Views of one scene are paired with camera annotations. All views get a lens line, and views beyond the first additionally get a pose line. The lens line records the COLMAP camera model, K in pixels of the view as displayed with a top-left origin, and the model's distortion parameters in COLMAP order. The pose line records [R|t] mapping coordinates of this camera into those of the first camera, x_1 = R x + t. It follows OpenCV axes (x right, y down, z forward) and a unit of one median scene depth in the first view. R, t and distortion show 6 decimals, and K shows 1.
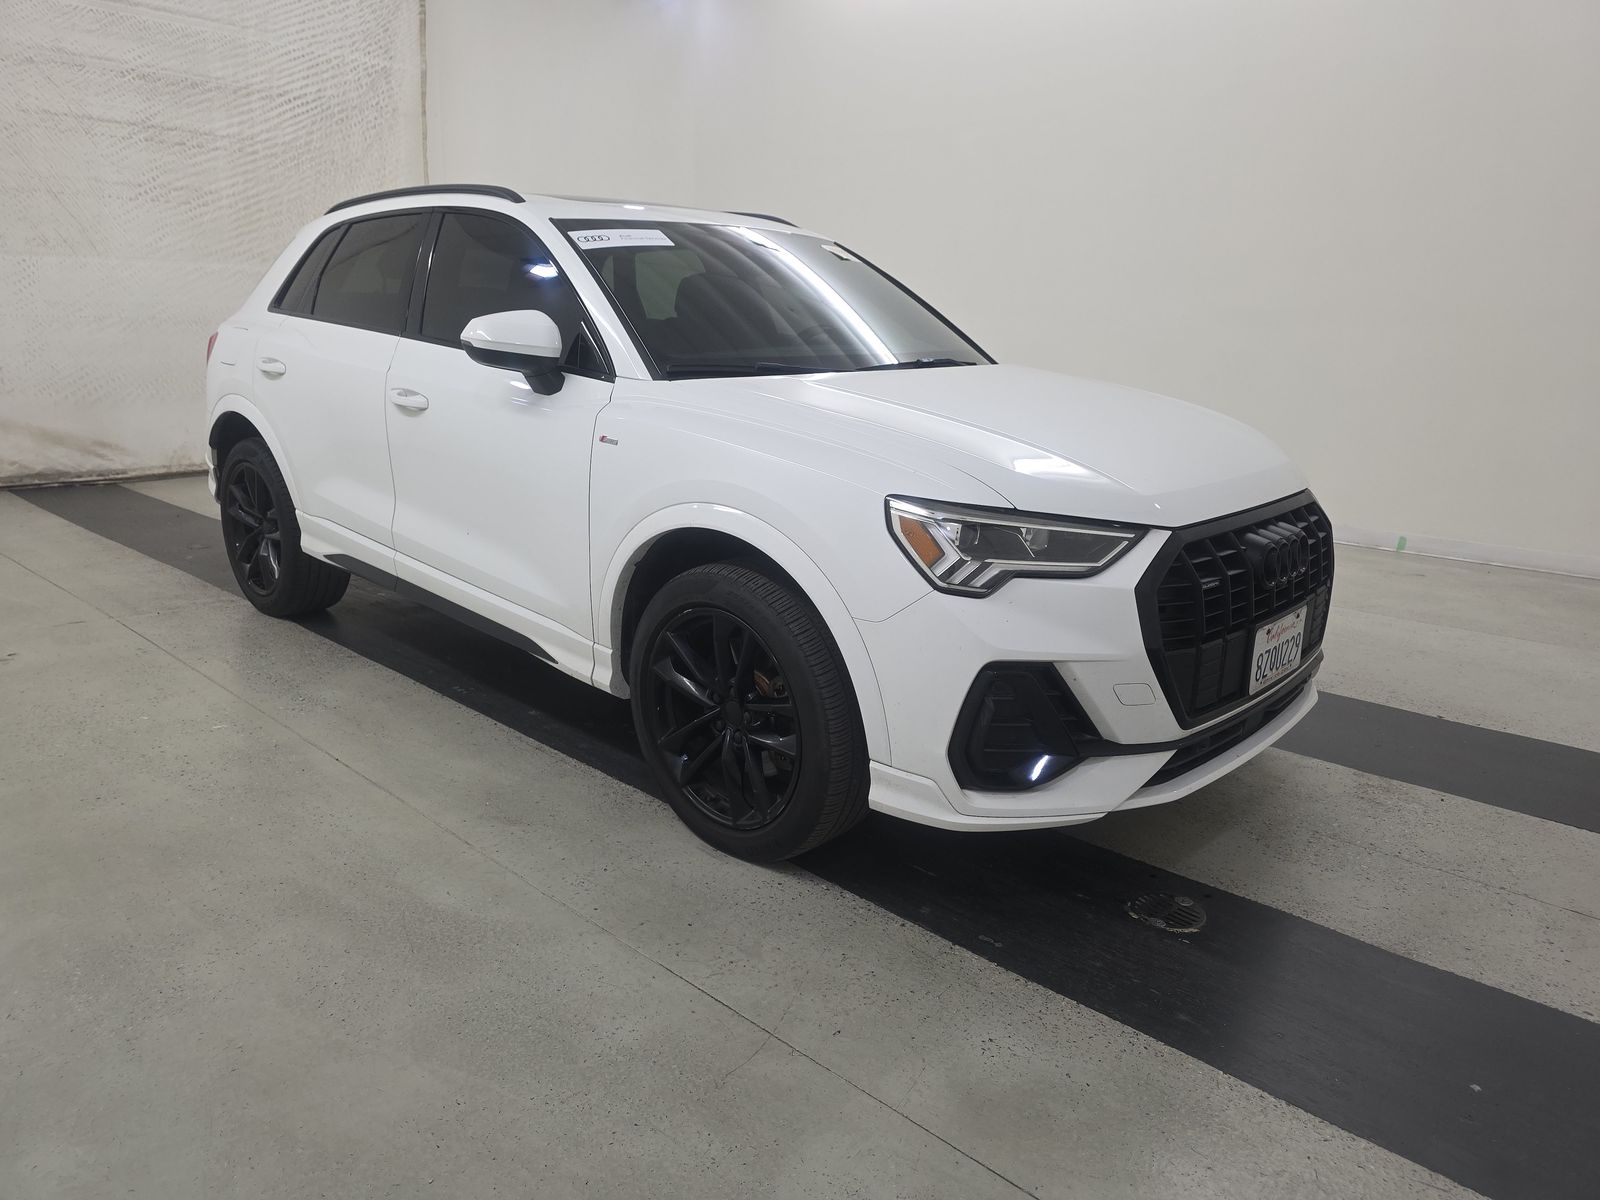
lens RADIAL K [[1061.9, 0, 795.3], [0, 1061.9, 590.0], [0, 0, 1]] dist [0.034039, -0.029594]
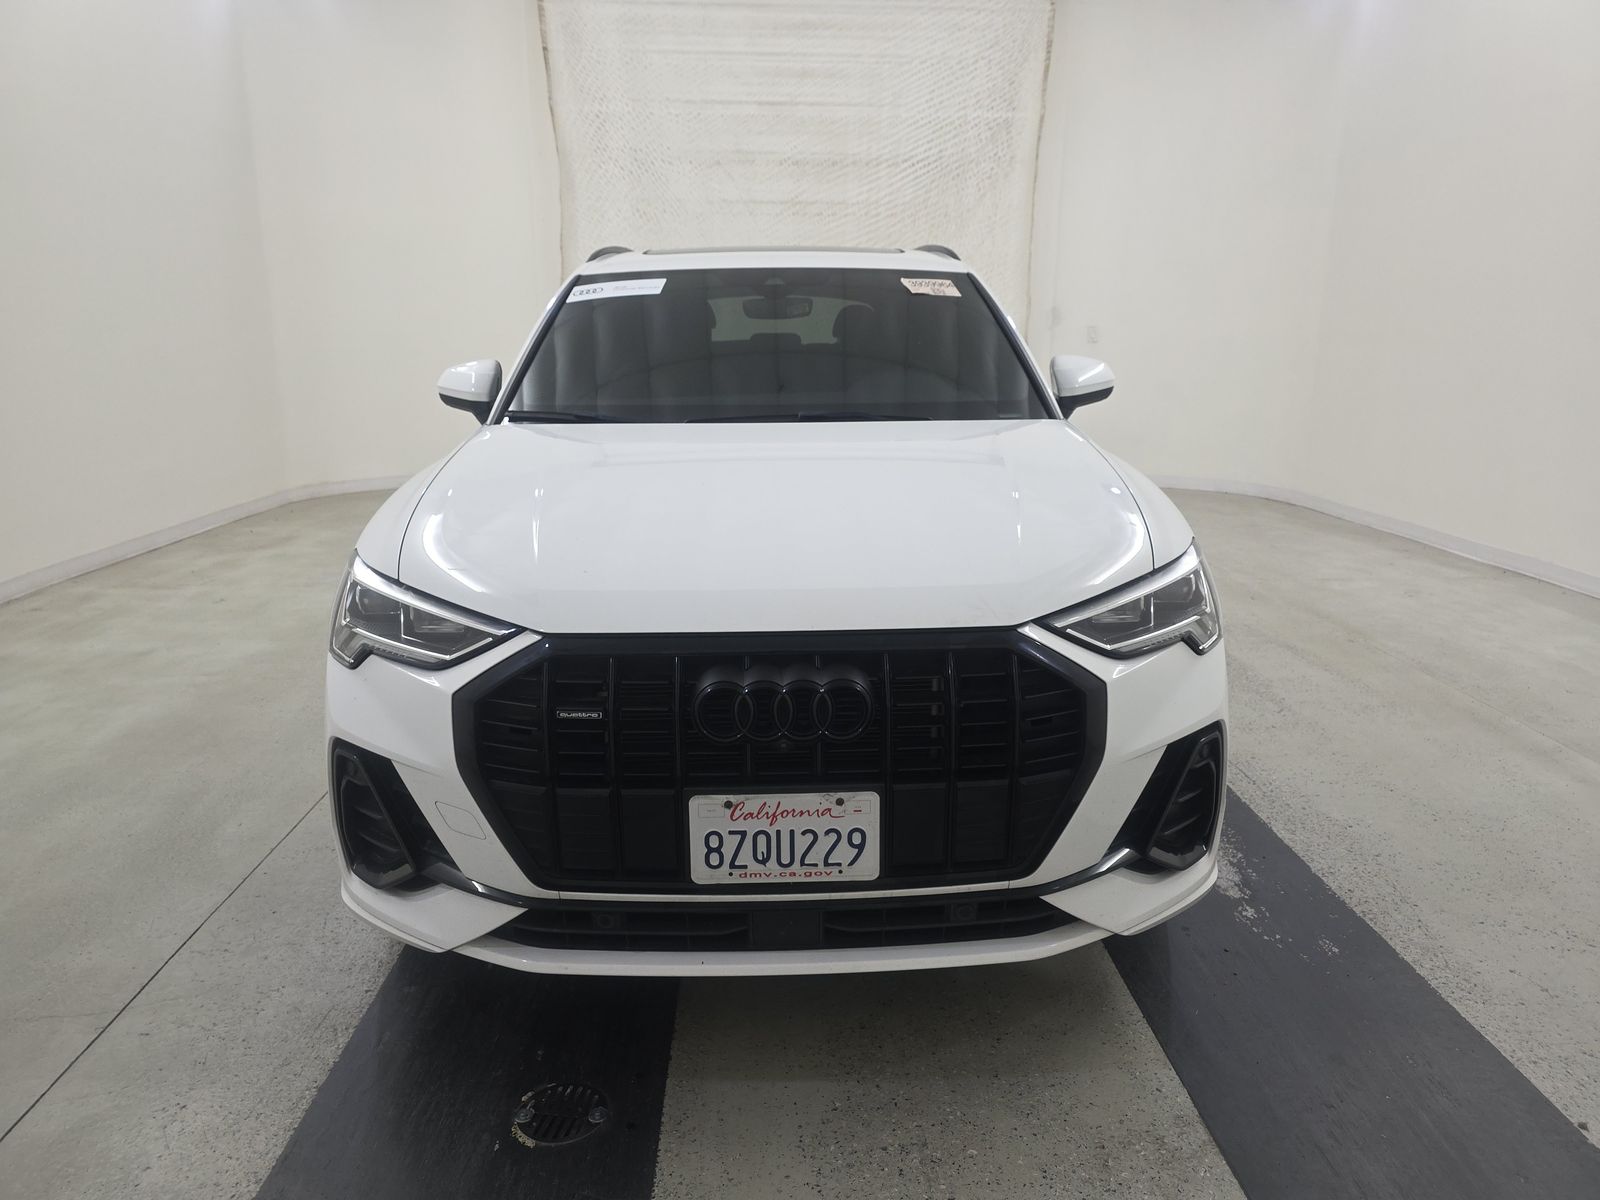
lens RADIAL K [[1061.9, 0, 815.3], [0, 1061.9, 599.0], [0, 0, 1]] dist [0.034039, -0.029594]
pose [[0.712838, 0.147659, -0.685608, 0.289357], [-0.161117, 0.985917, 0.044820, -0.042279], [0.682571, 0.078513, 0.726589, 0.155238]]
